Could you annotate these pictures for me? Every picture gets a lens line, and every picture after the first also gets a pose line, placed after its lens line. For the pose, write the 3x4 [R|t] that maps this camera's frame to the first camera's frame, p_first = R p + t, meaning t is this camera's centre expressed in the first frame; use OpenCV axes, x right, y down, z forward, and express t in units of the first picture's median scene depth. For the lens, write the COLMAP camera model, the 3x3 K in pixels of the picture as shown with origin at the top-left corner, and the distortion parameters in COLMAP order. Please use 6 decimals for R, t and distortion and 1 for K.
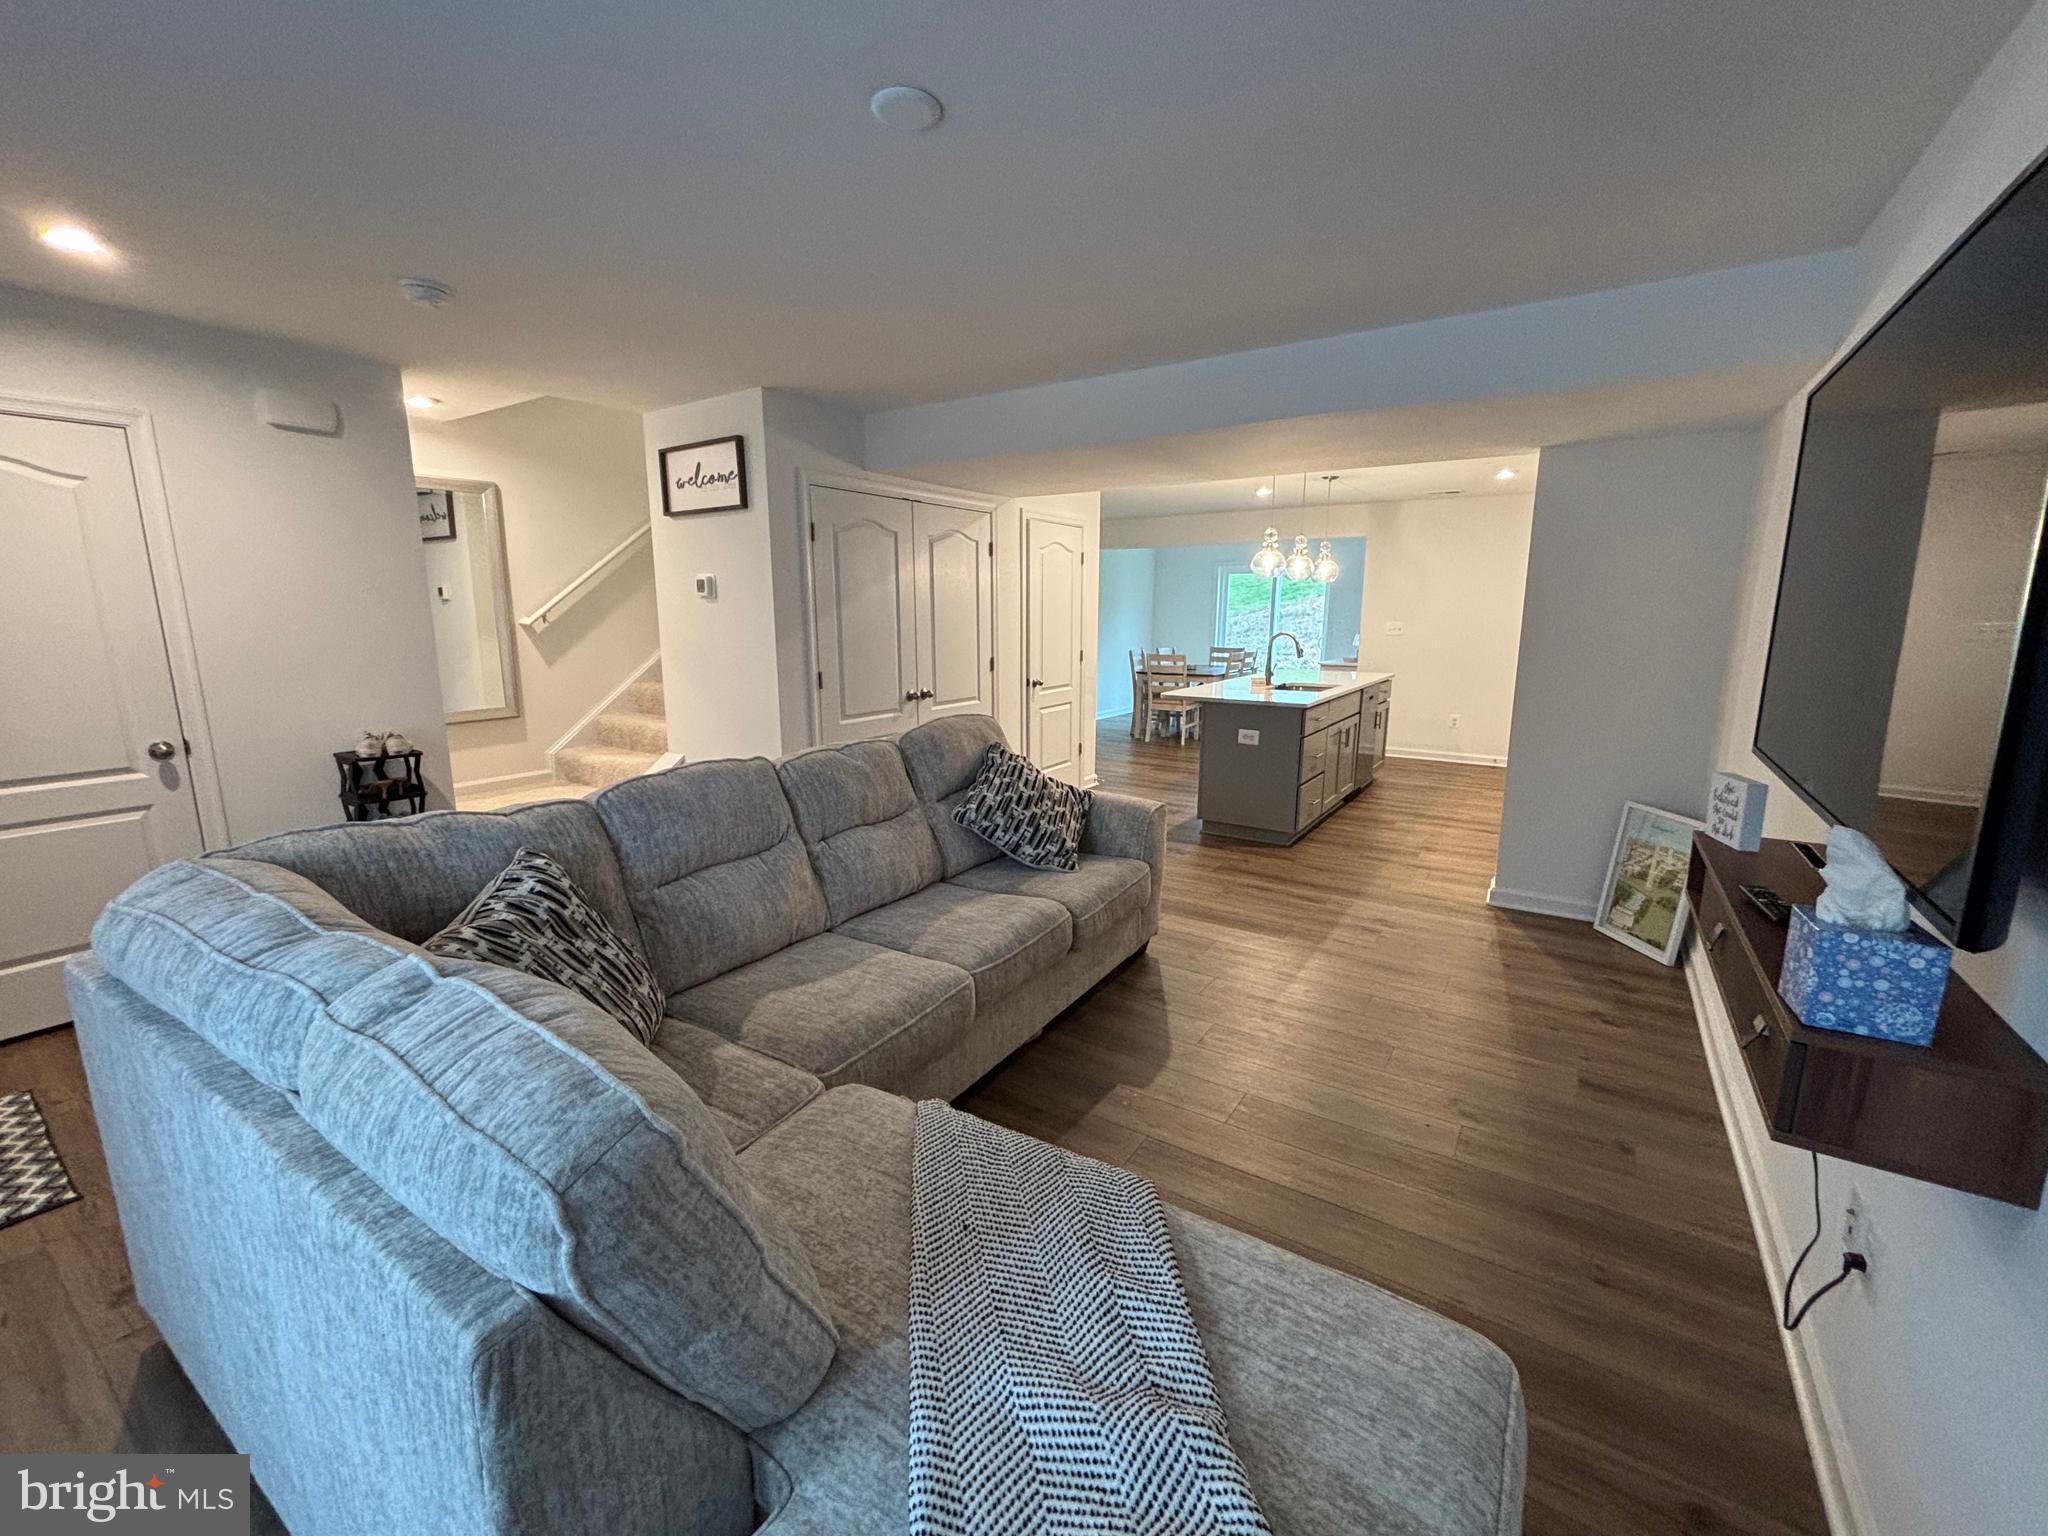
lens RADIAL K [[826.7, 0, 1022.2], [0, 826.7, 761.4], [0, 0, 1]] dist [0.008402, -0.003881]
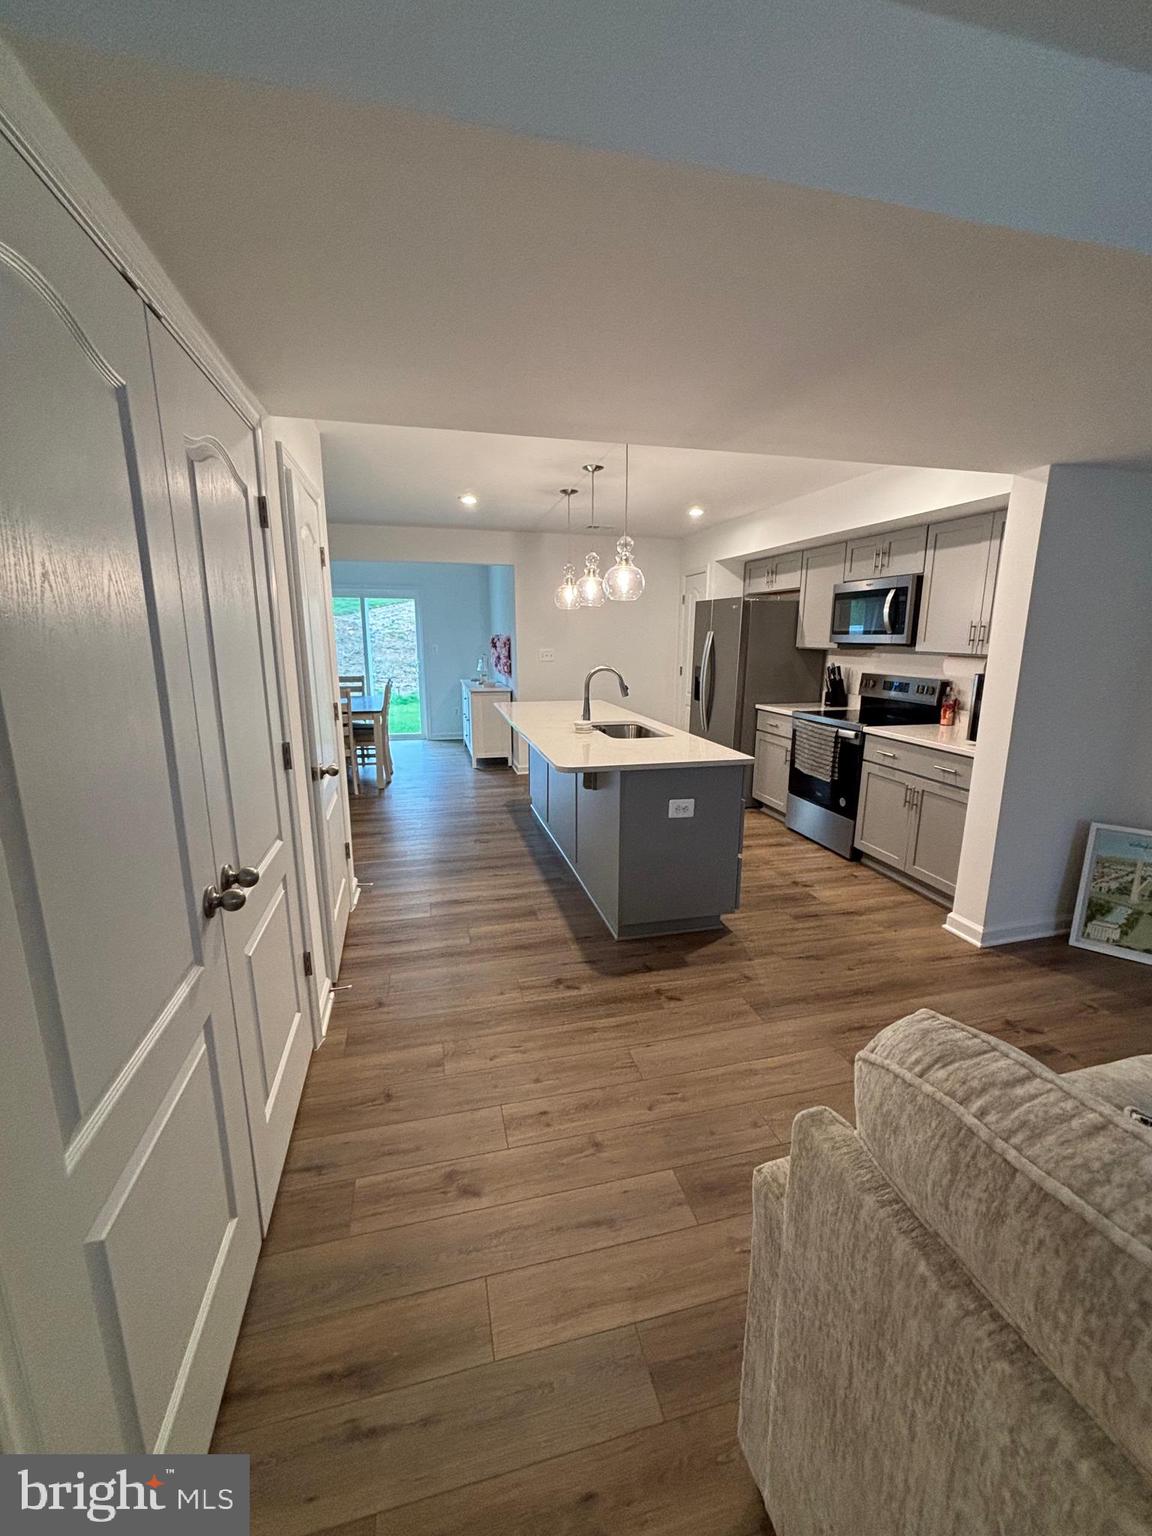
lens RADIAL K [[620.0, 0, 576.0], [0, 620.0, 768.0], [0, 0, 1]] dist [0.008402, -0.003881]
pose [[0.677288, -0.157562, 0.718648, -0.260439], [0.134634, 0.986847, 0.089478, -0.170936], [-0.723294, 0.036152, 0.689593, 0.876843]]
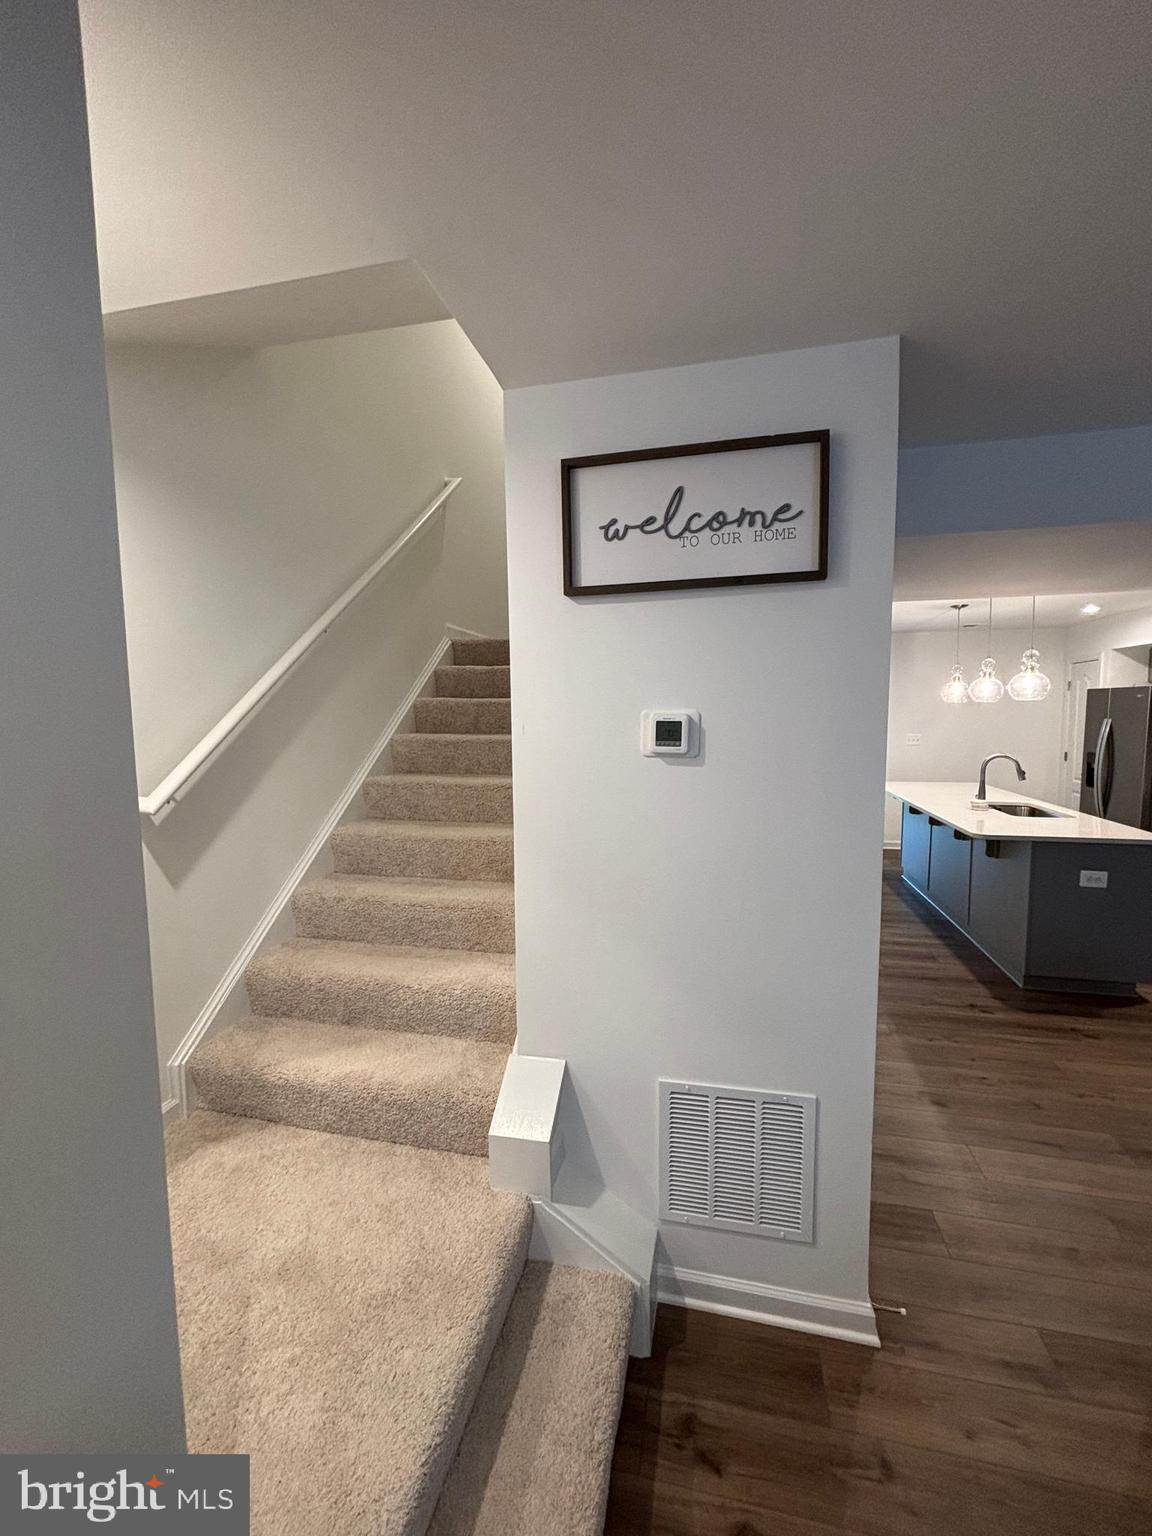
lens RADIAL K [[625.1, 0, 576.0], [0, 625.1, 768.0], [0, 0, 1]] dist [-0.014286, 0.006977]
pose [[0.937151, -0.045323, 0.345967, -0.611301], [0.078981, 0.993347, -0.083809, -0.176439], [-0.339867, 0.105866, 0.934496, 0.723230]]
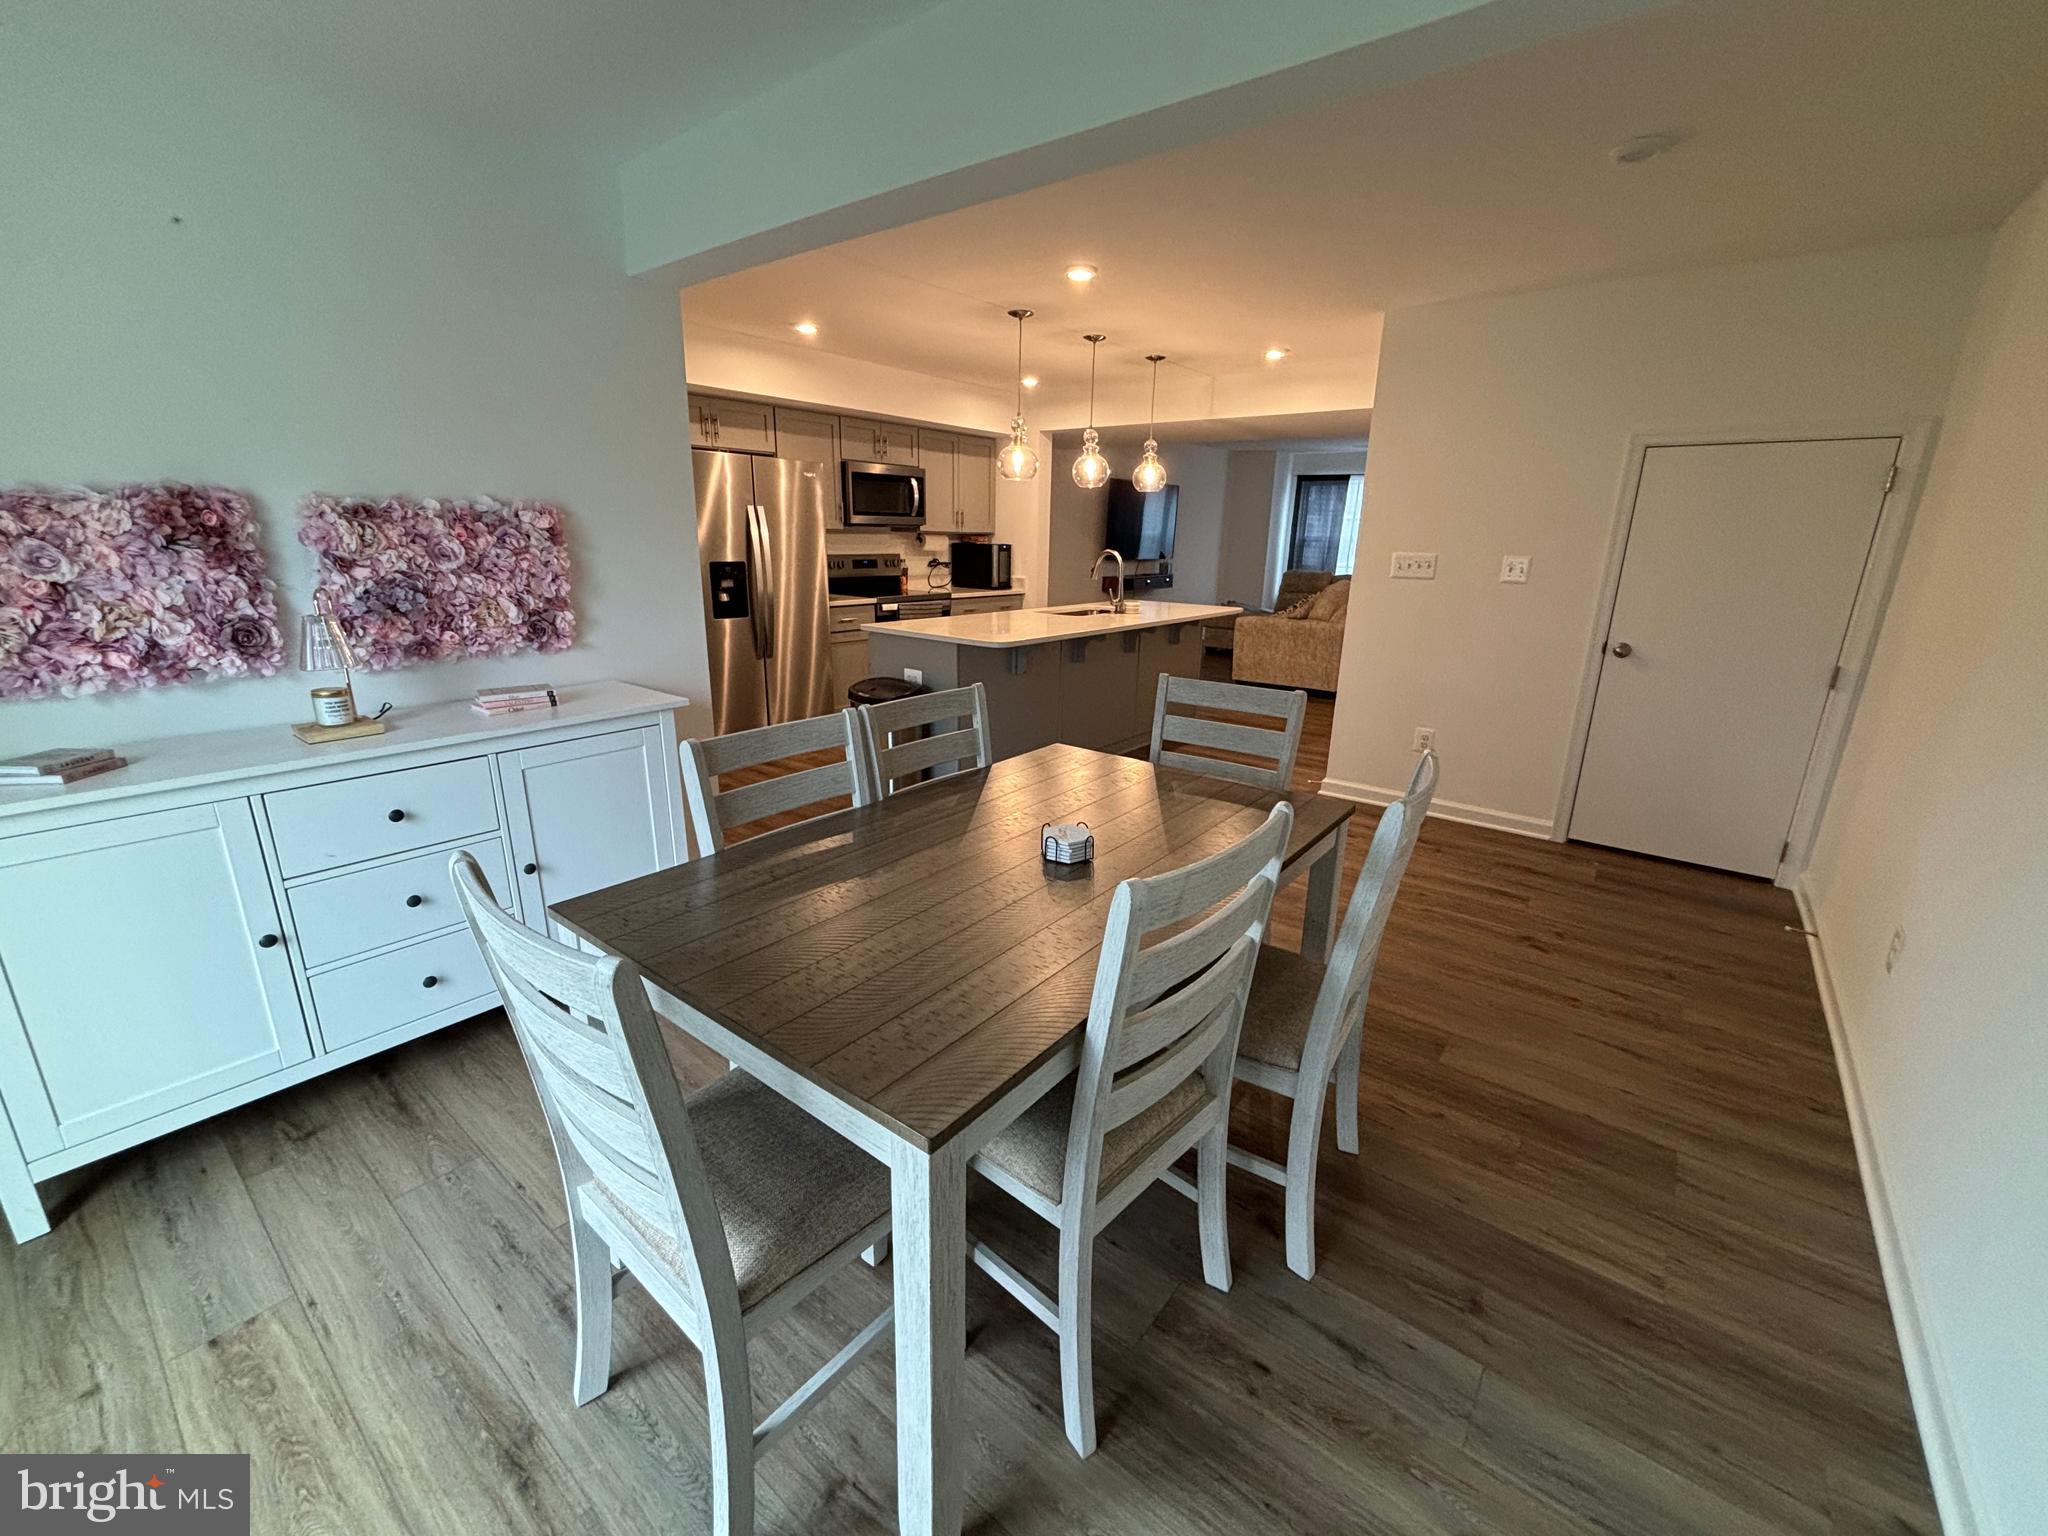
lens RADIAL K [[826.7, 0, 1022.2], [0, 826.7, 761.4], [0, 0, 1]] dist [0.008402, -0.003881]
pose [[-0.996155, -0.042867, 0.076410, 0.496078], [-0.004859, 0.897819, 0.440339, -0.510273], [-0.087478, 0.438274, -0.894574, 2.832549]]
